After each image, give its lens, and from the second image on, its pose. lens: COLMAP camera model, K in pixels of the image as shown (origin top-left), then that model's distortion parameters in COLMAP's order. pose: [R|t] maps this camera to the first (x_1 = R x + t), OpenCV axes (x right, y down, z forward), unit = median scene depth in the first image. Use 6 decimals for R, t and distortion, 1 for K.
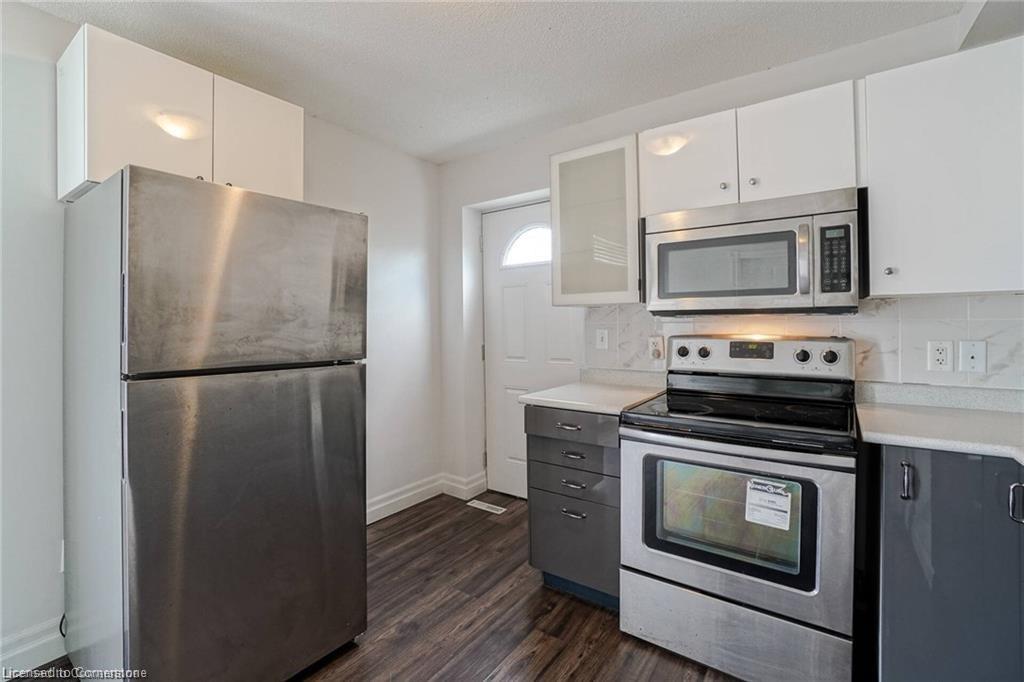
lens RADIAL K [[462.8, 0, 497.6], [0, 462.8, 322.4], [0, 0, 1]] dist [-0.064296, 0.021327]
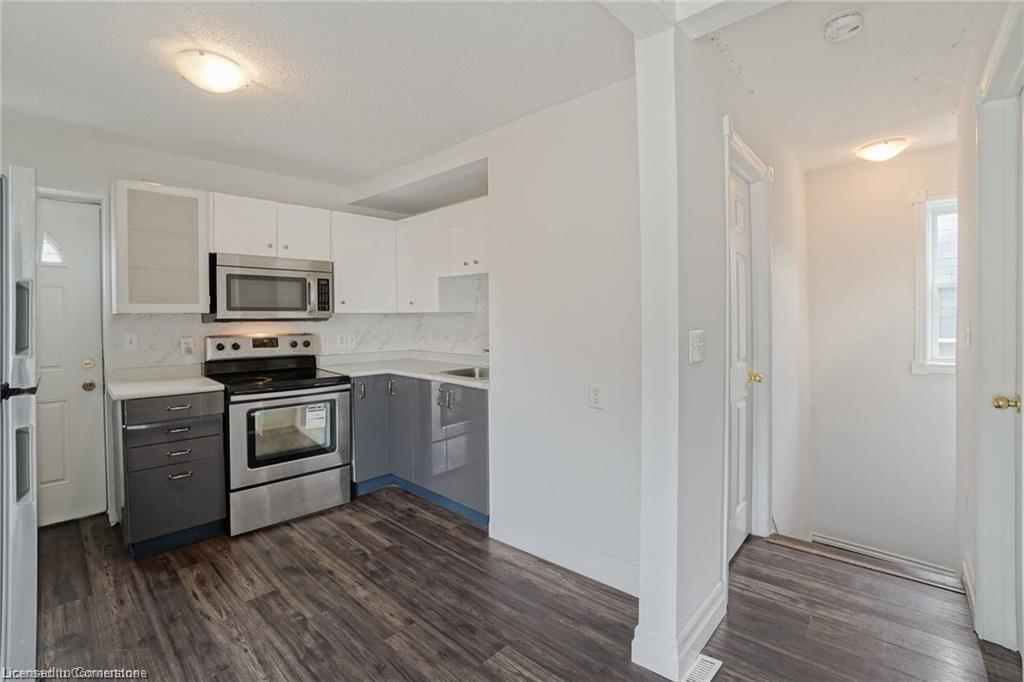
lens RADIAL K [[462.8, 0, 497.6], [0, 462.8, 322.4], [0, 0, 1]] dist [-0.064296, 0.021327]
pose [[0.147799, -0.006342, 0.988997, -1.019208], [0.005504, 0.999969, 0.005589, -0.018922], [-0.989002, 0.004618, 0.147829, -0.082253]]
